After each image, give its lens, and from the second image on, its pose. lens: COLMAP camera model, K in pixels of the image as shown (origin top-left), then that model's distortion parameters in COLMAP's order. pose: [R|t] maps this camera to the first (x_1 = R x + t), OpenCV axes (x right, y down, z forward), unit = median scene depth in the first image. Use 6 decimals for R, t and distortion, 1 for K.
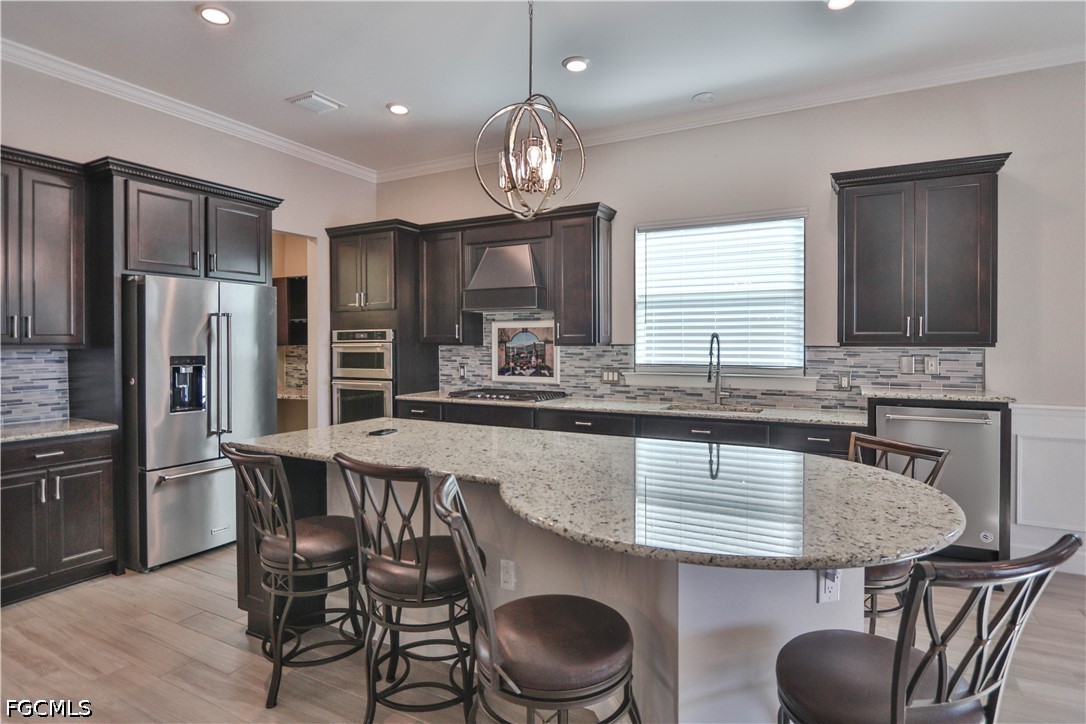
lens RADIAL K [[574.4, 0, 504.9], [0, 574.4, 357.0], [0, 0, 1]] dist [-0.017762, 0.000047]
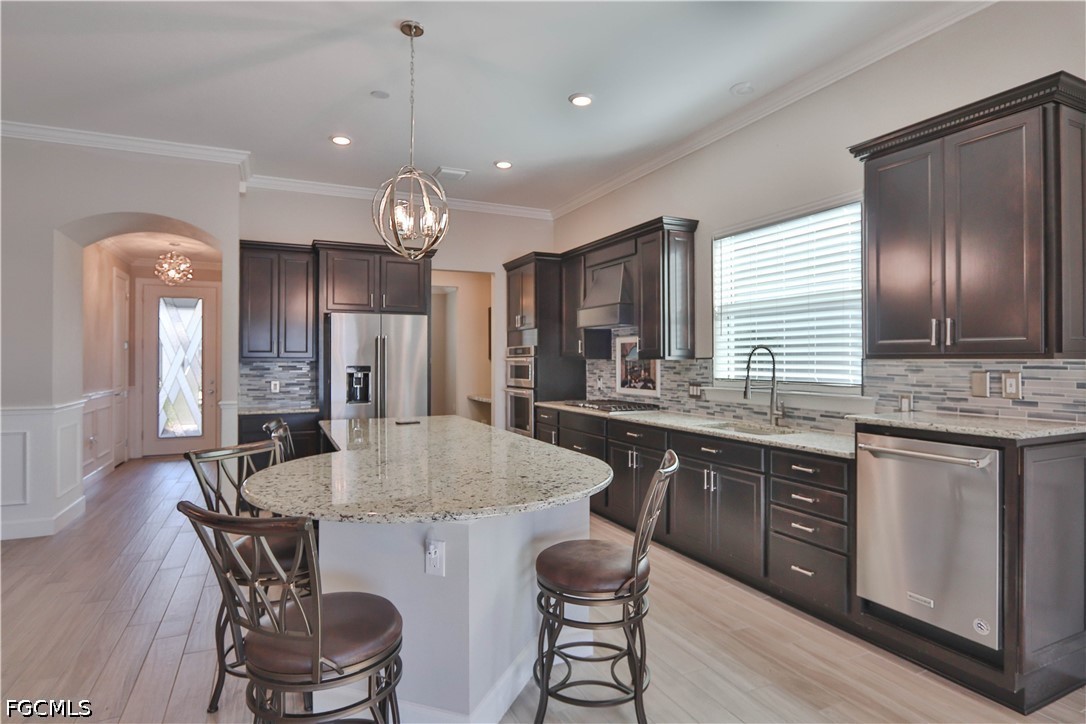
lens RADIAL K [[562.6, 0, 548.8], [0, 562.6, 360.3], [0, 0, 1]] dist [-0.007169, -0.000854]
pose [[0.825284, 0.000756, -0.564718, 0.520848], [-0.014184, 0.999711, -0.019390, 0.004019], [0.564540, 0.024012, 0.825056, 0.076895]]
